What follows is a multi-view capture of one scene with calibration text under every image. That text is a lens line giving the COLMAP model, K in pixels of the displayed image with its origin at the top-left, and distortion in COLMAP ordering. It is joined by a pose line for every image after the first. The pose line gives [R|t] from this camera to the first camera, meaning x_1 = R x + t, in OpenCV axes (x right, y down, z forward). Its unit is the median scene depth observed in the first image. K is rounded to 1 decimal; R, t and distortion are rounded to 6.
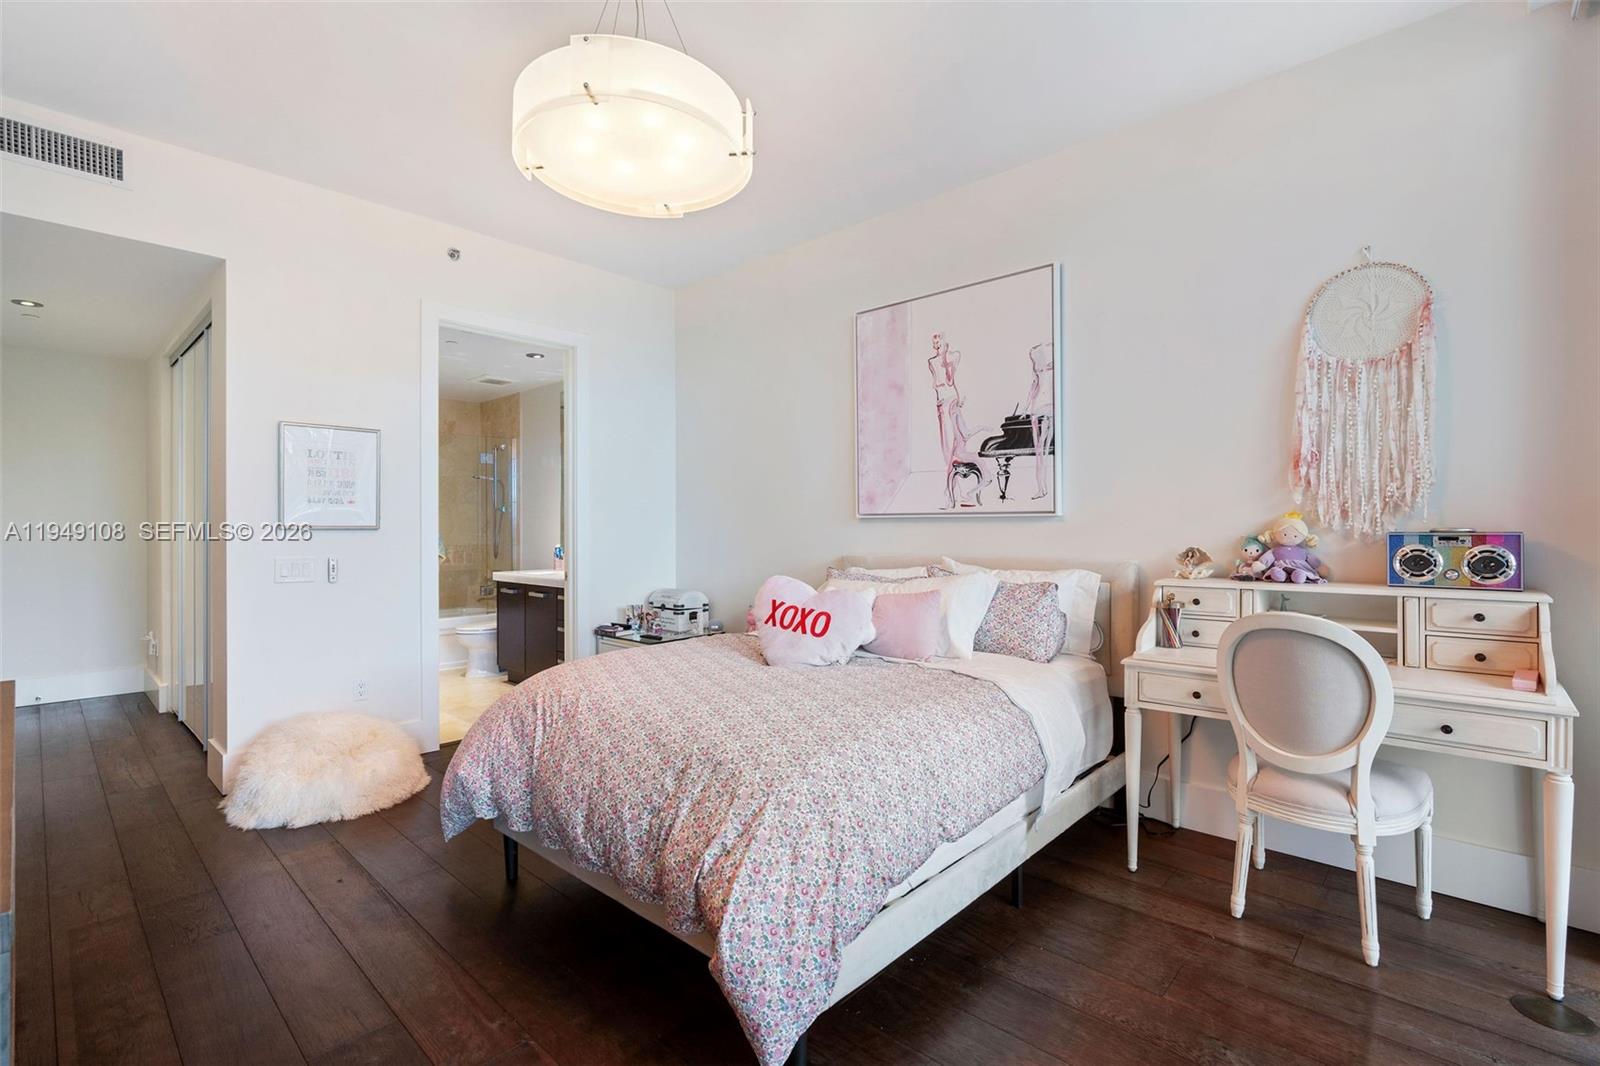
lens RADIAL K [[722.5, 0, 807.6], [0, 722.5, 519.4], [0, 0, 1]] dist [-0.018100, 0.003718]
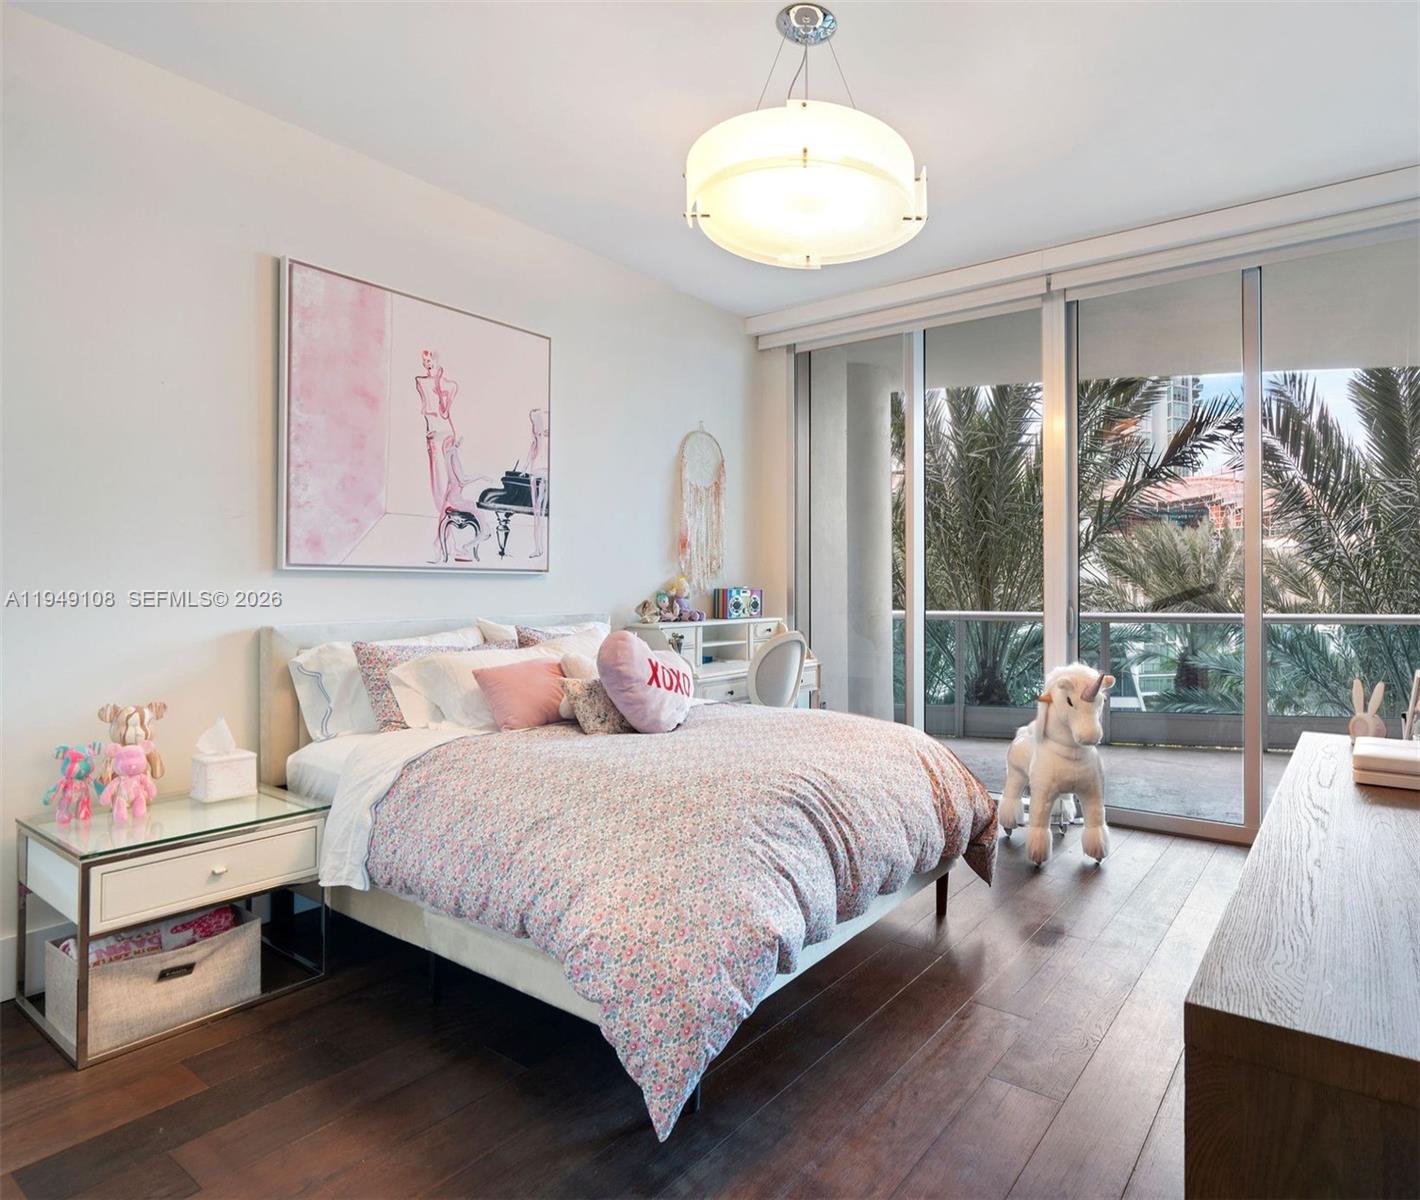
lens RADIAL K [[865.6, 0, 714.1], [0, 865.6, 602.6], [0, 0, 1]] dist [-0.008314, -0.000571]
pose [[-0.085110, -0.000399, 0.996371, -0.869217], [0.002140, 0.999998, 0.000583, 0.033282], [-0.996369, 0.002182, -0.085109, 0.788905]]
